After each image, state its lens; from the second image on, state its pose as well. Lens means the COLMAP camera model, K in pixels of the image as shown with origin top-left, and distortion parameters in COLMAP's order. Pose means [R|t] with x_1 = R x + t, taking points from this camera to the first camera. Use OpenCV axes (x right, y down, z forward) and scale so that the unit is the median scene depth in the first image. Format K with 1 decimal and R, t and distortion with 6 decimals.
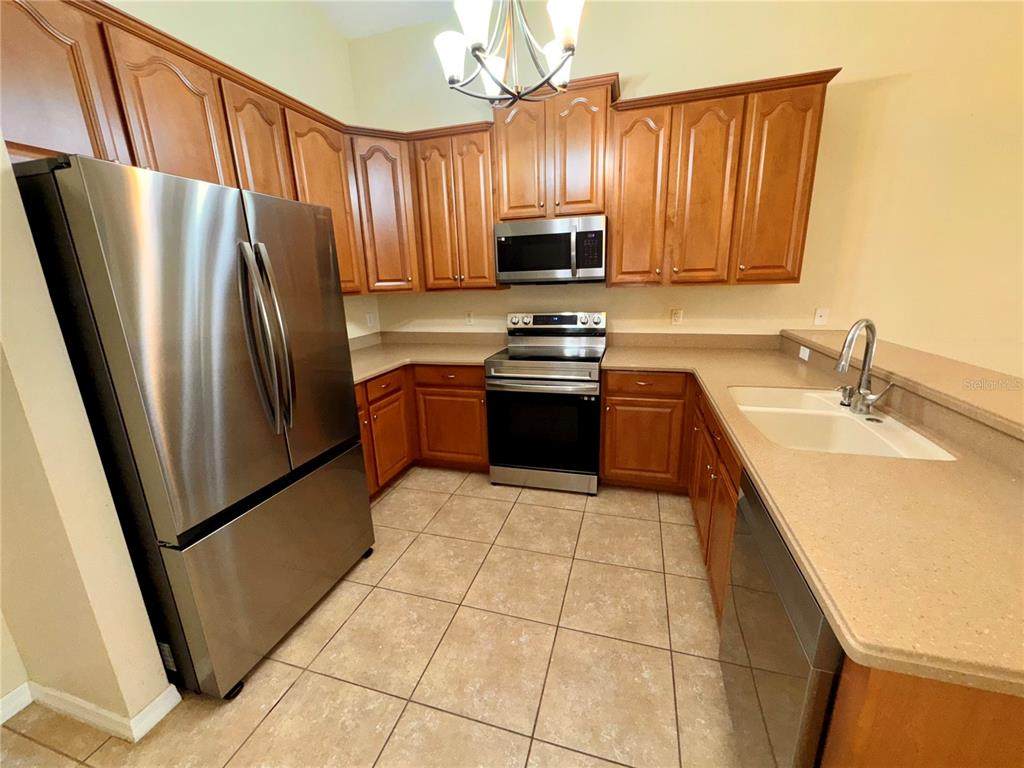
lens RADIAL K [[408.1, 0, 512.0], [0, 408.1, 384.0], [0, 0, 1]] dist [-0.002398, -0.000386]
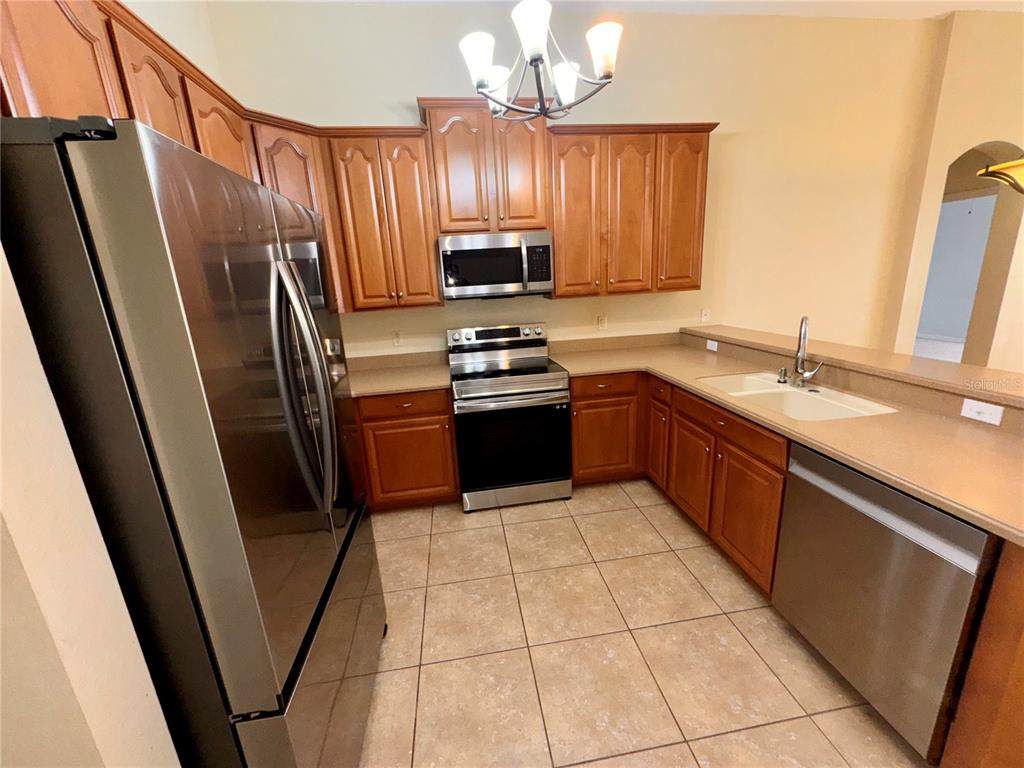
lens RADIAL K [[408.1, 0, 512.0], [0, 408.1, 384.0], [0, 0, 1]] dist [-0.002398, -0.000386]
pose [[0.907653, -0.123626, 0.401102, -0.323004], [0.132087, 0.991216, 0.006608, -0.043441], [-0.398395, 0.046983, 0.916010, 0.096980]]
